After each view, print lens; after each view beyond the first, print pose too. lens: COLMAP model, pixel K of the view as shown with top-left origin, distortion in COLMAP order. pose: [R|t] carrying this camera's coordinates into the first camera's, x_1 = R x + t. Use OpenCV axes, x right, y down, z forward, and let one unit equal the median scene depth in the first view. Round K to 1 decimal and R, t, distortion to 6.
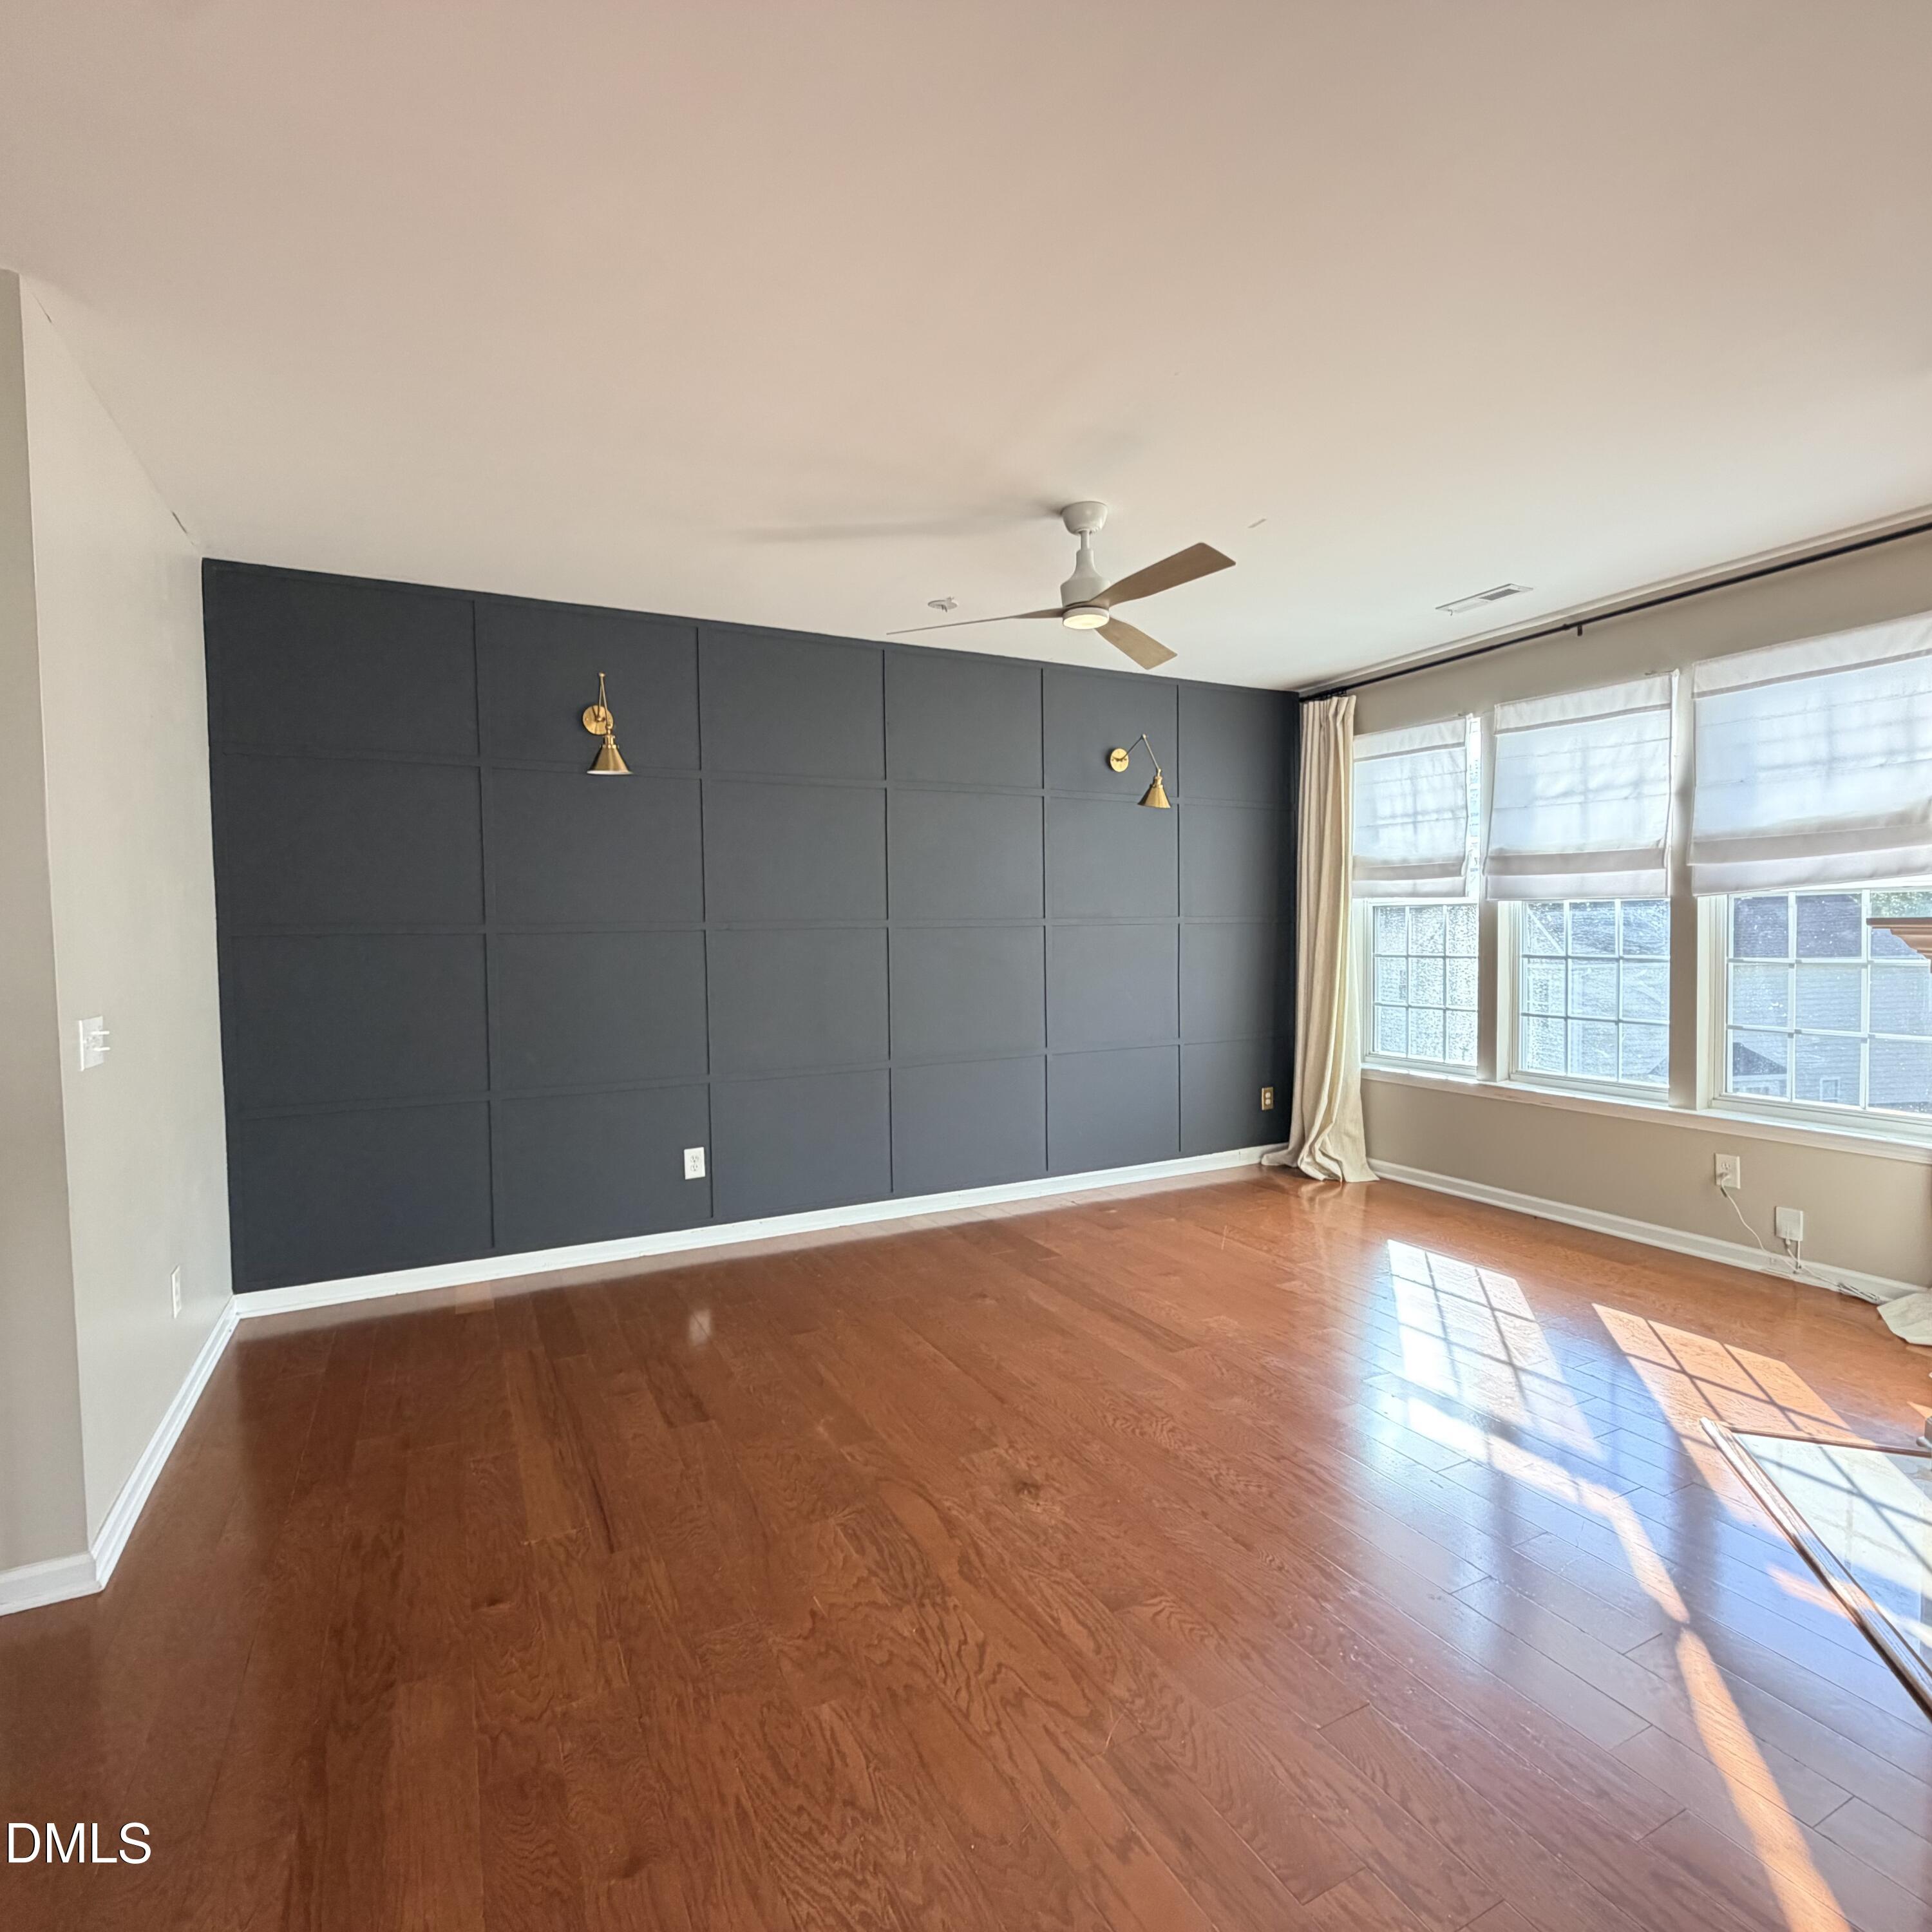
lens RADIAL K [[1022.9, 0, 966.0], [0, 1022.9, 966.0], [0, 0, 1]] dist [-0.000991, 0.001025]
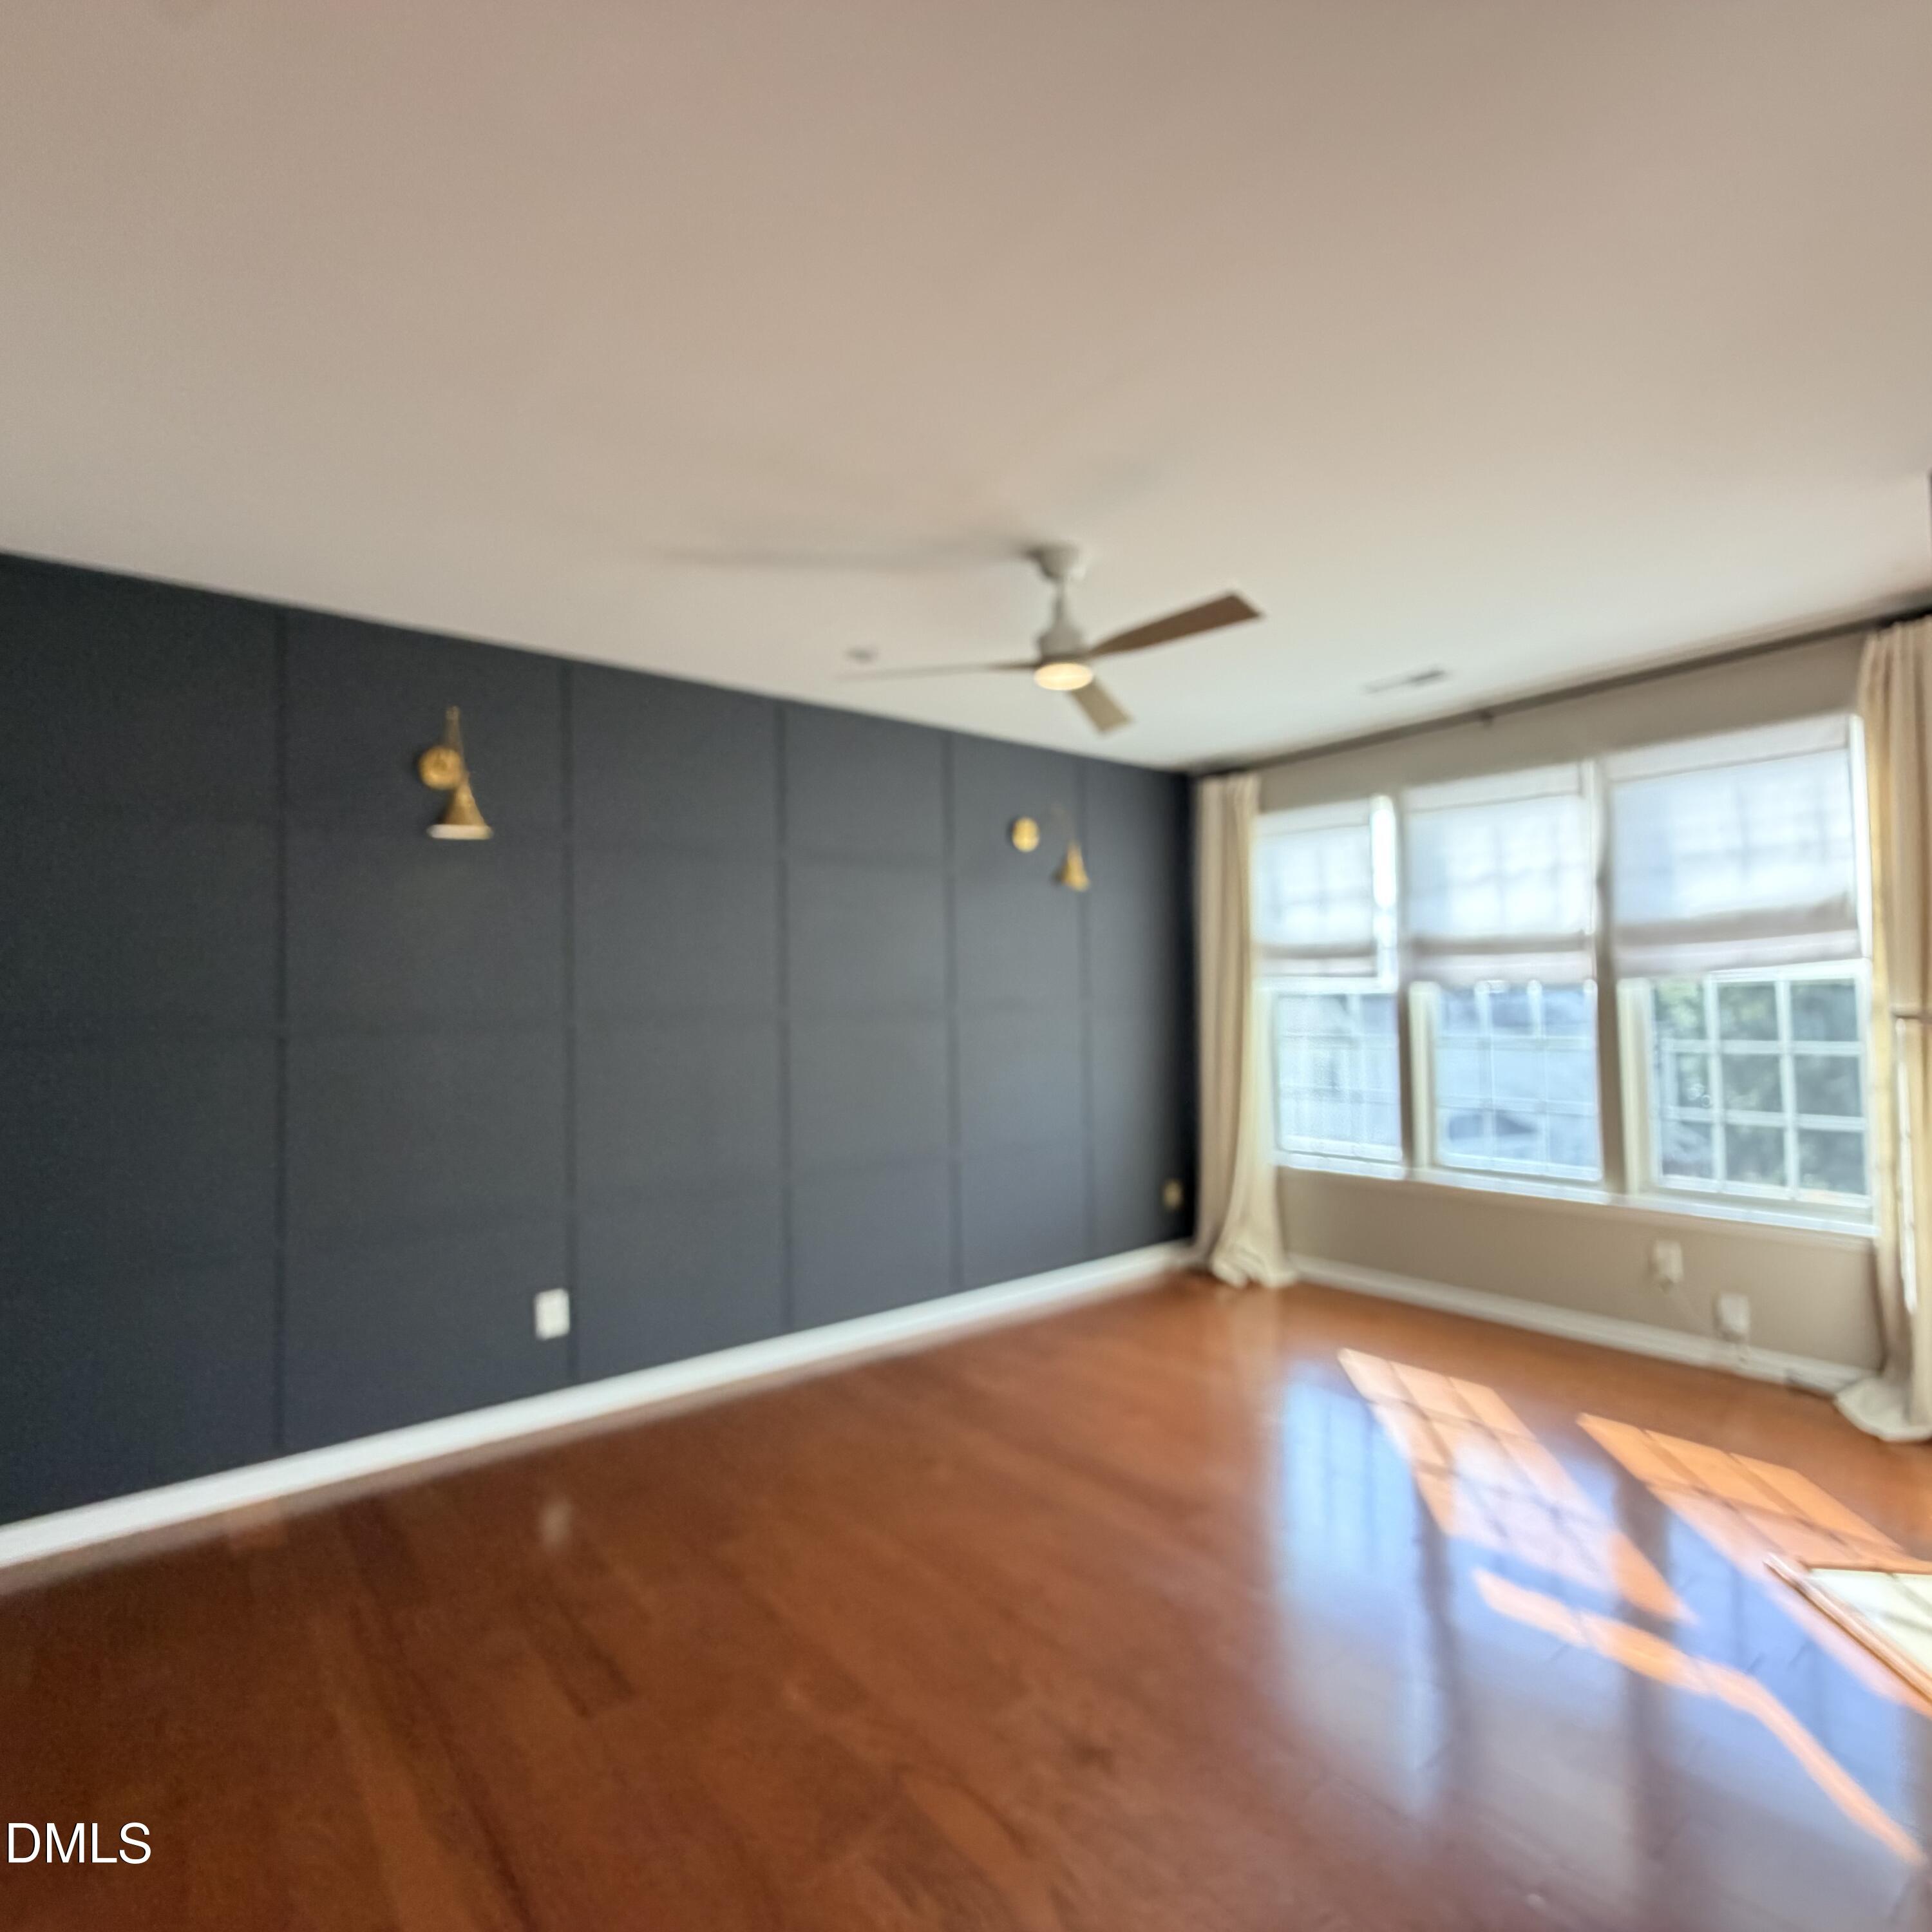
lens RADIAL K [[1045.3, 0, 966.0], [0, 1045.3, 966.0], [0, 0, 1]] dist [-0.001497, 0.001387]
pose [[0.981433, 0.001468, 0.191800, -0.111401], [0.012740, 0.997263, -0.072824, -0.017963], [-0.191382, 0.073916, 0.978728, 0.119090]]
